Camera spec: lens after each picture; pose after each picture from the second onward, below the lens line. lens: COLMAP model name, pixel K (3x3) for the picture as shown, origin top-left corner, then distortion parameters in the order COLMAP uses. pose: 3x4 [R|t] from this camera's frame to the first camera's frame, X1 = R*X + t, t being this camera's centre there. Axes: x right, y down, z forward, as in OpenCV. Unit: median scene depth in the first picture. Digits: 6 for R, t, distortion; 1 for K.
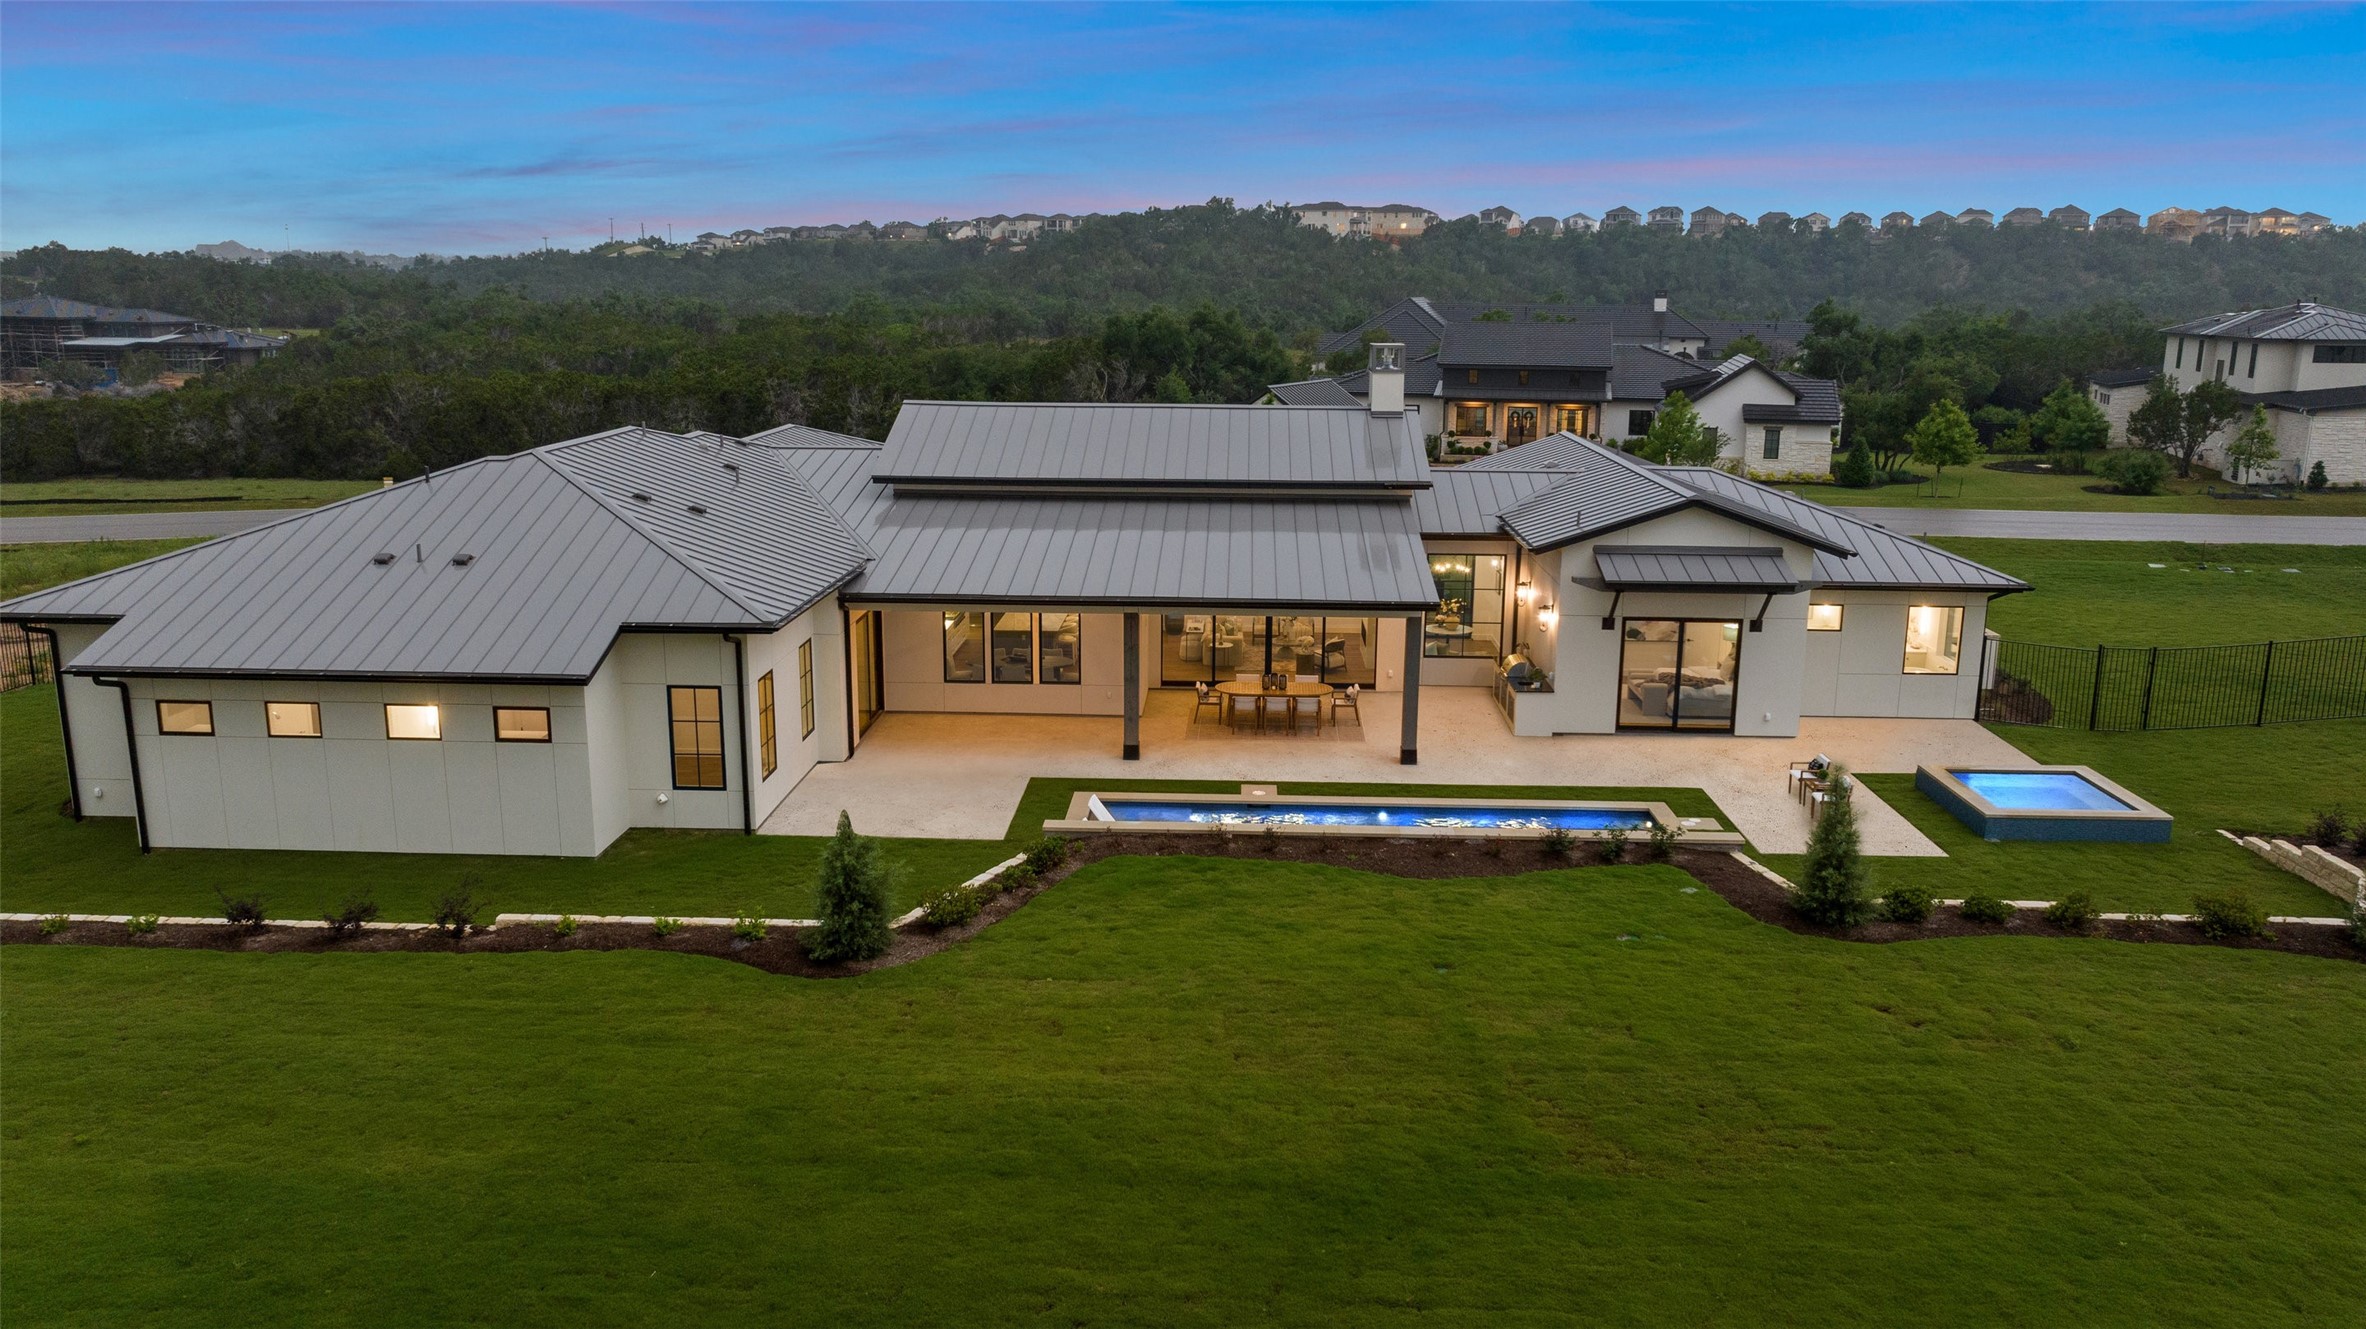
lens RADIAL K [[1709.3, 0, 1183.0], [0, 1709.3, 664.5], [0, 0, 1]] dist [-0.011559, -0.002660]
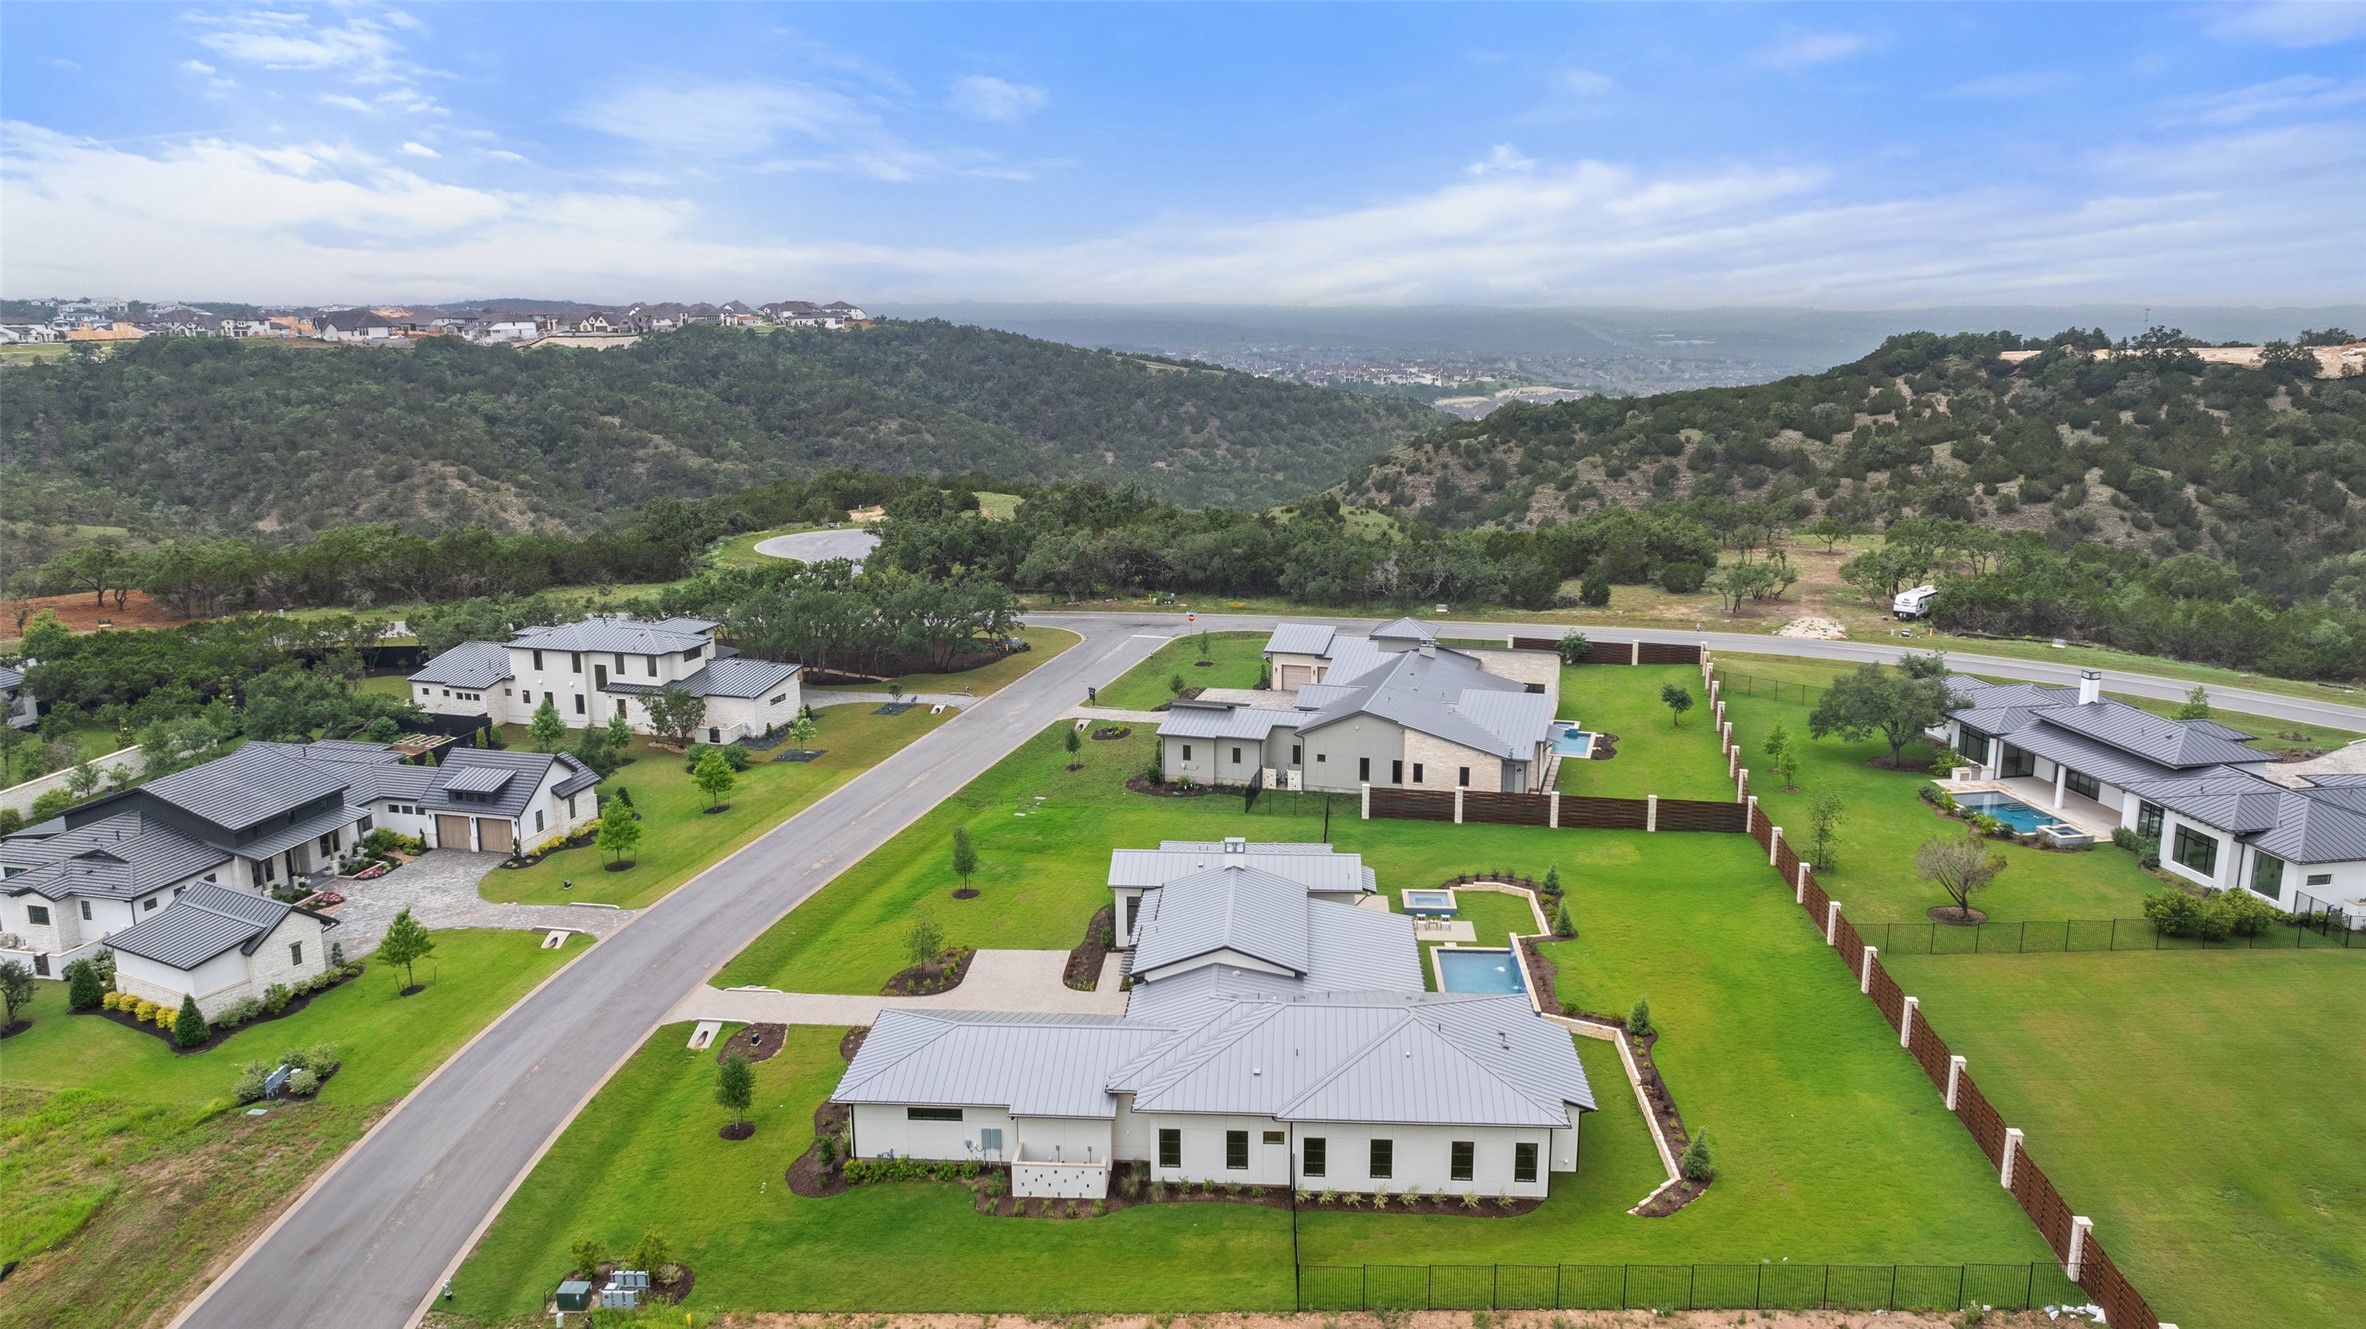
lens RADIAL K [[1647.1, 0, 1183.0], [0, 1647.1, 664.5], [0, 0, 1]] dist [-0.021109, -0.003922]
pose [[0.044597, -0.227466, 0.972764, -2.599952], [0.226731, 0.950628, 0.211895, -1.171349], [-0.972936, 0.211106, 0.093968, 1.030593]]
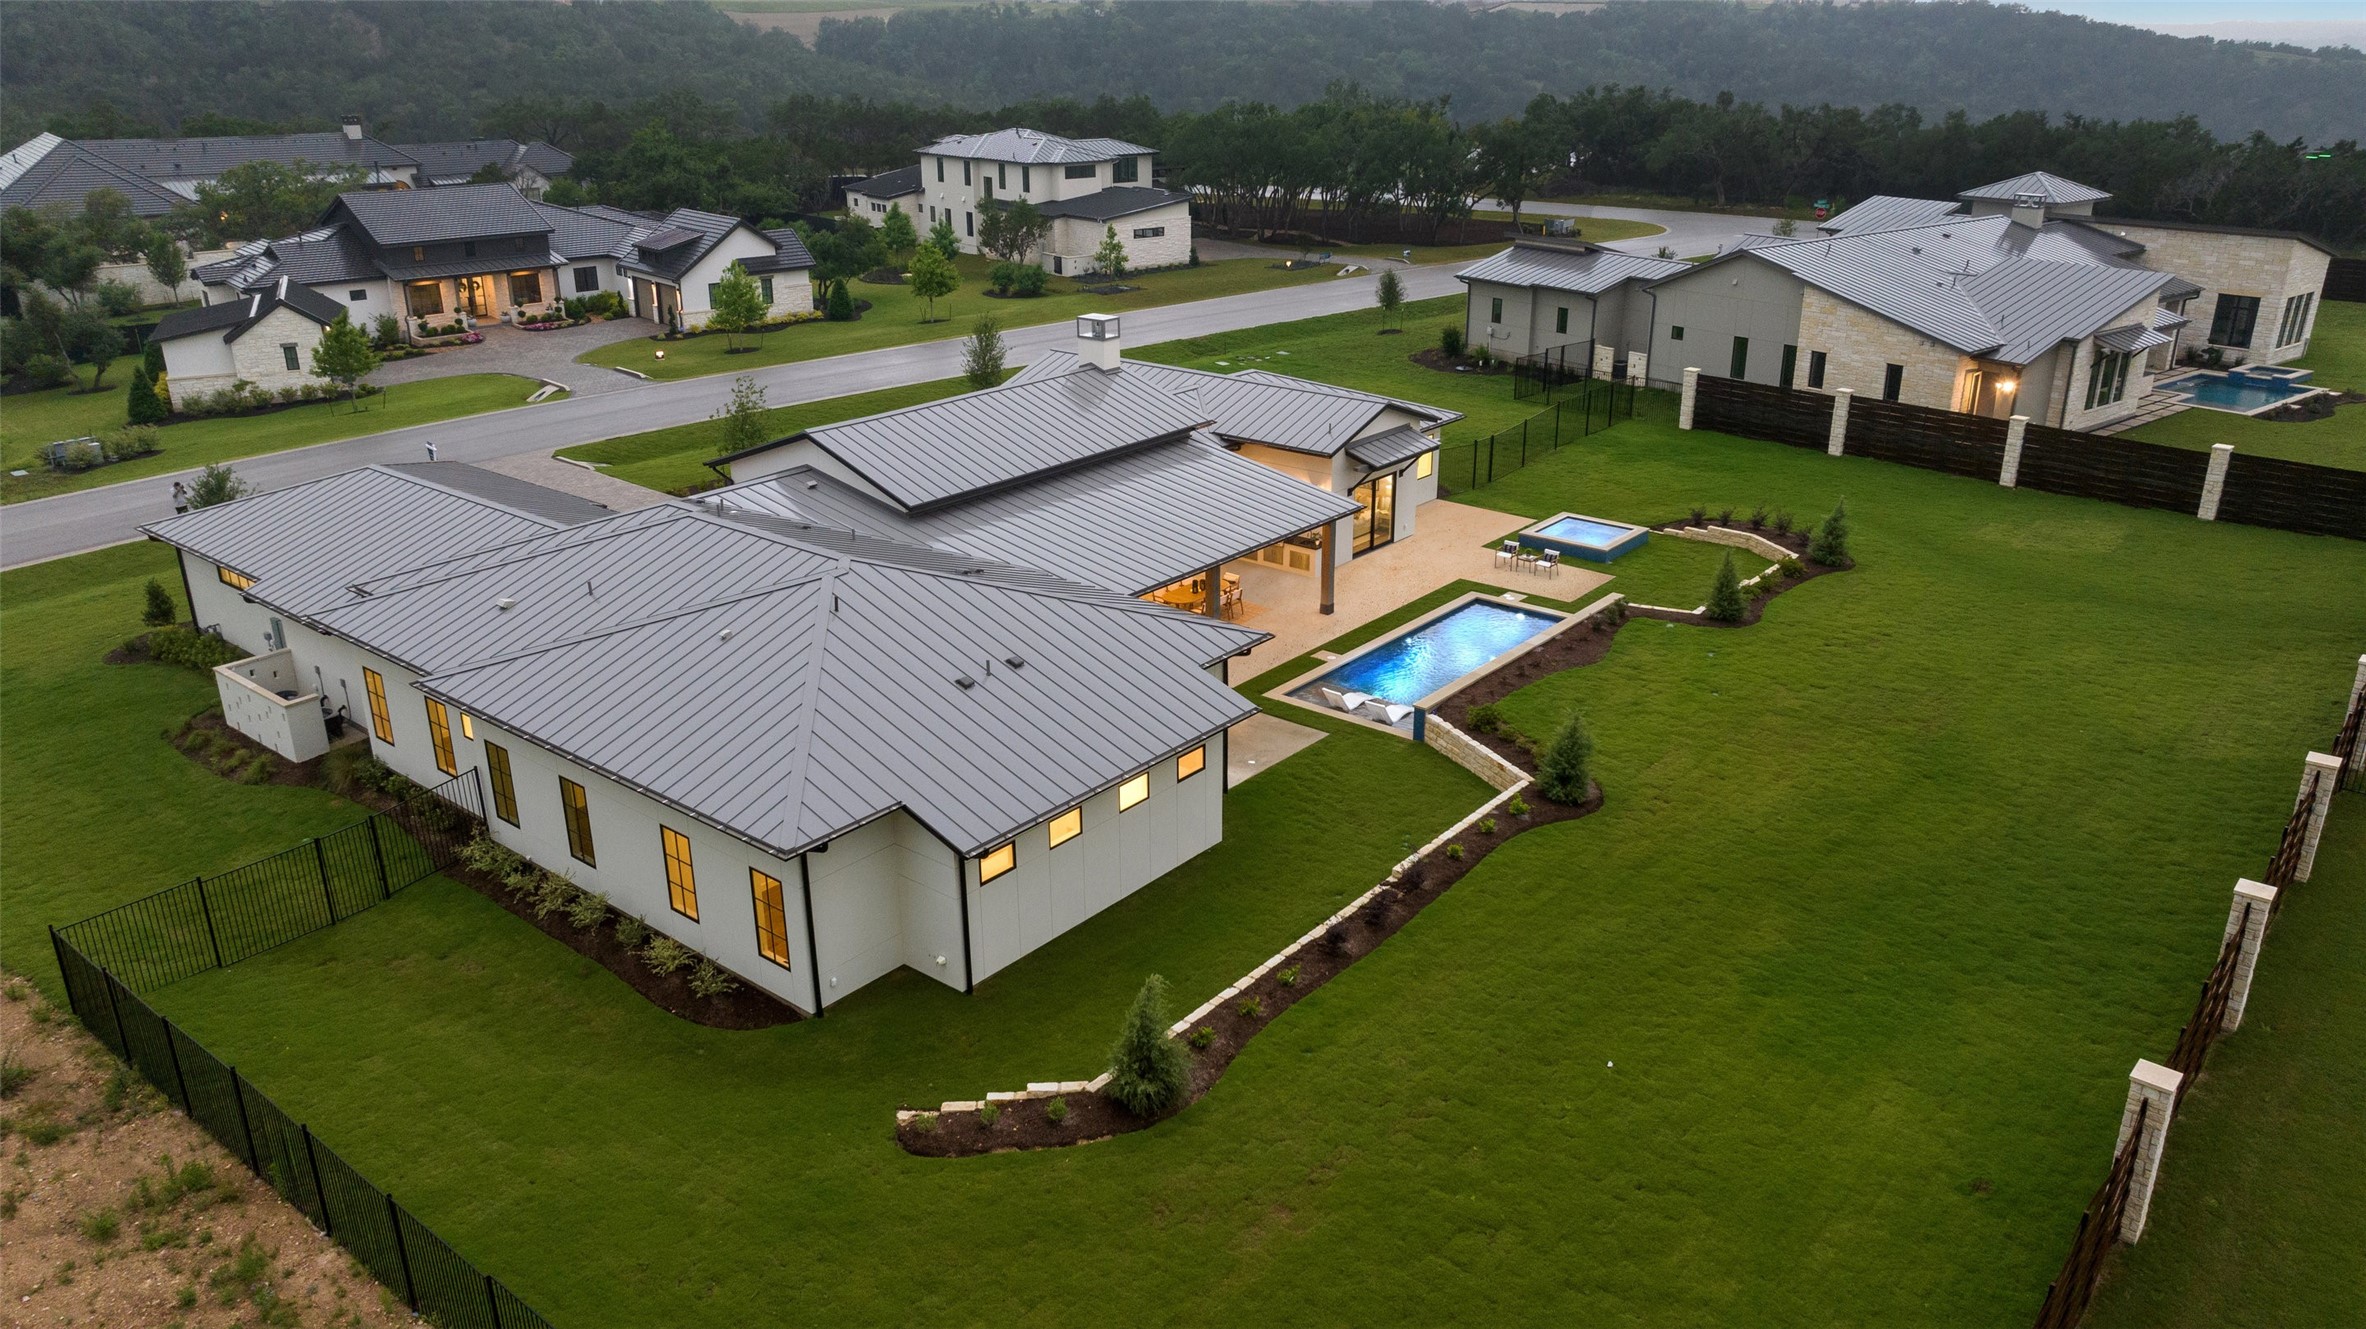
lens RADIAL K [[1647.1, 0, 1183.0], [0, 1647.1, 664.5], [0, 0, 1]] dist [-0.021109, -0.003922]
pose [[0.611467, -0.300637, 0.731933, -1.093601], [0.184634, 0.953686, 0.237475, -0.286311], [-0.769428, -0.010068, 0.638655, 0.171655]]
